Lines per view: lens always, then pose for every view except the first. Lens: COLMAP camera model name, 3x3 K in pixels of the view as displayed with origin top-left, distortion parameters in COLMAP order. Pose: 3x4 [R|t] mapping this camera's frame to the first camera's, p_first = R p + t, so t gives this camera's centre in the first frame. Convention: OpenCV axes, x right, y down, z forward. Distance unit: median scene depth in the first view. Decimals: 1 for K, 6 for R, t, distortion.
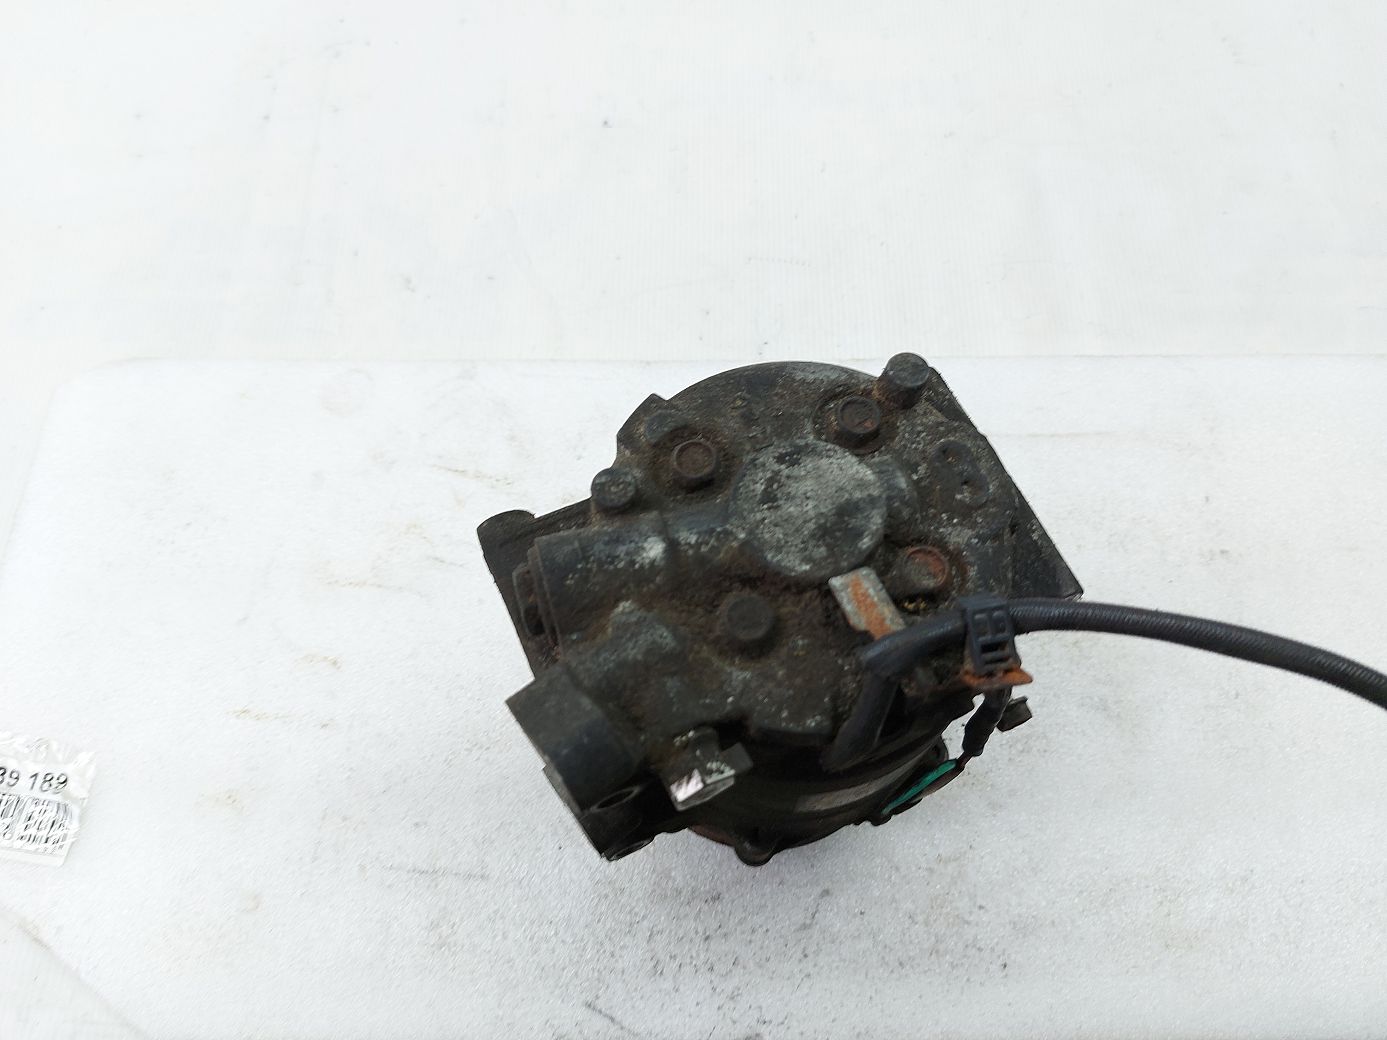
lens RADIAL K [[976.1, 0, 693.5], [0, 976.1, 520.0], [0, 0, 1]] dist [0.067073, -0.097576]
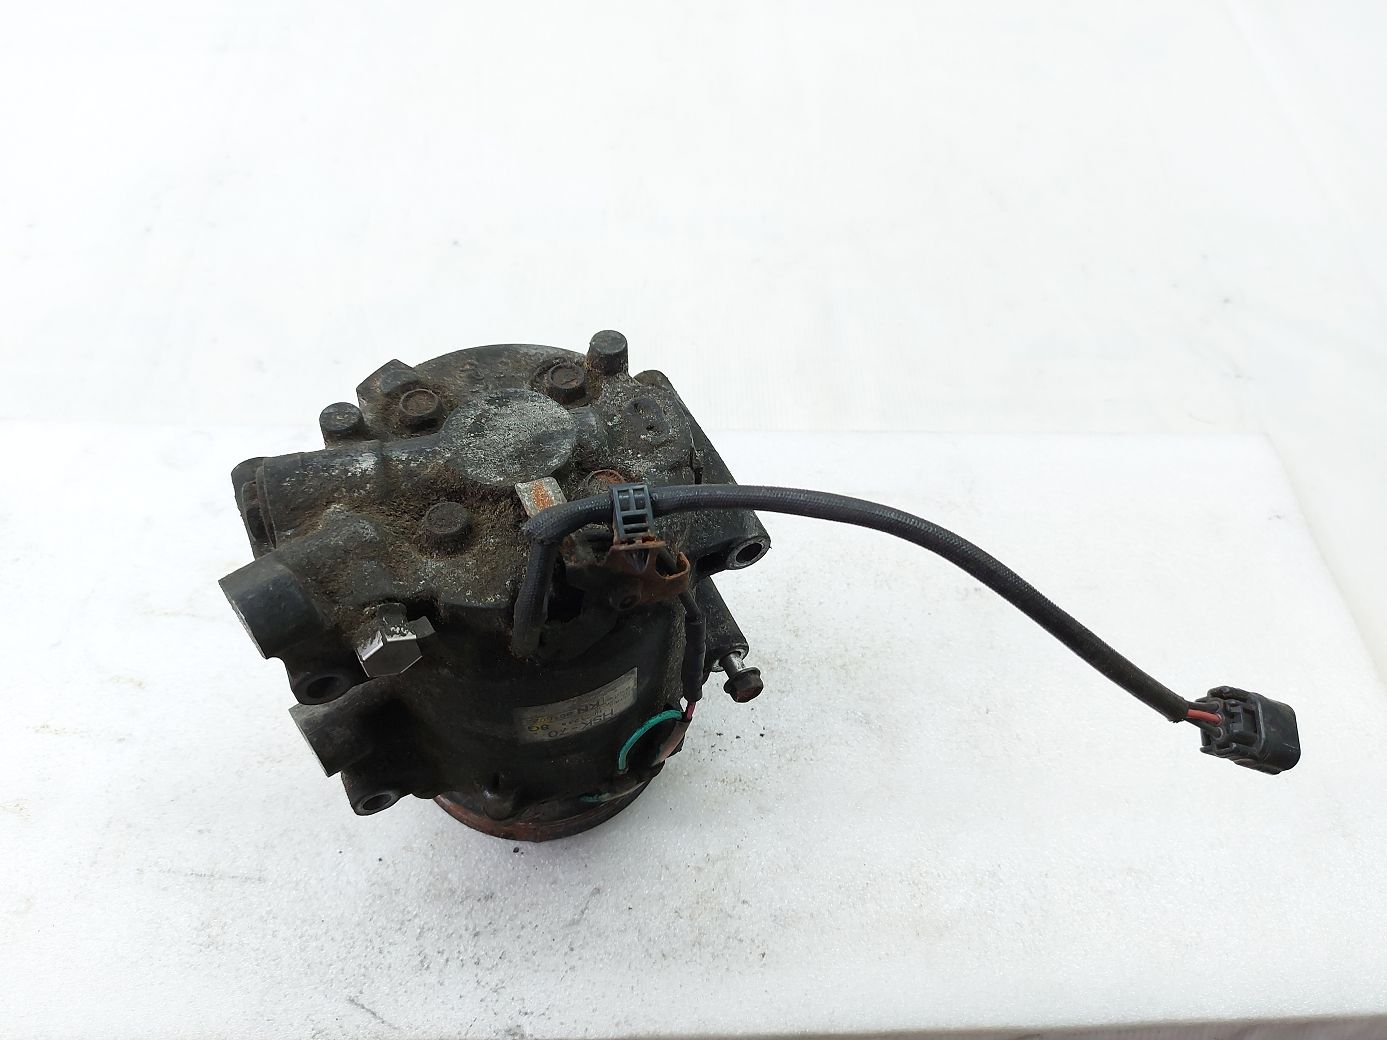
lens RADIAL K [[952.2, 0, 654.1], [0, 952.2, 516.5], [0, 0, 1]] dist [0.065840, -0.086919]
pose [[0.998736, 0.007671, 0.049672, 0.196324], [0.001454, 0.983460, -0.181122, 0.241636], [-0.050240, 0.180965, 0.982205, -0.095247]]
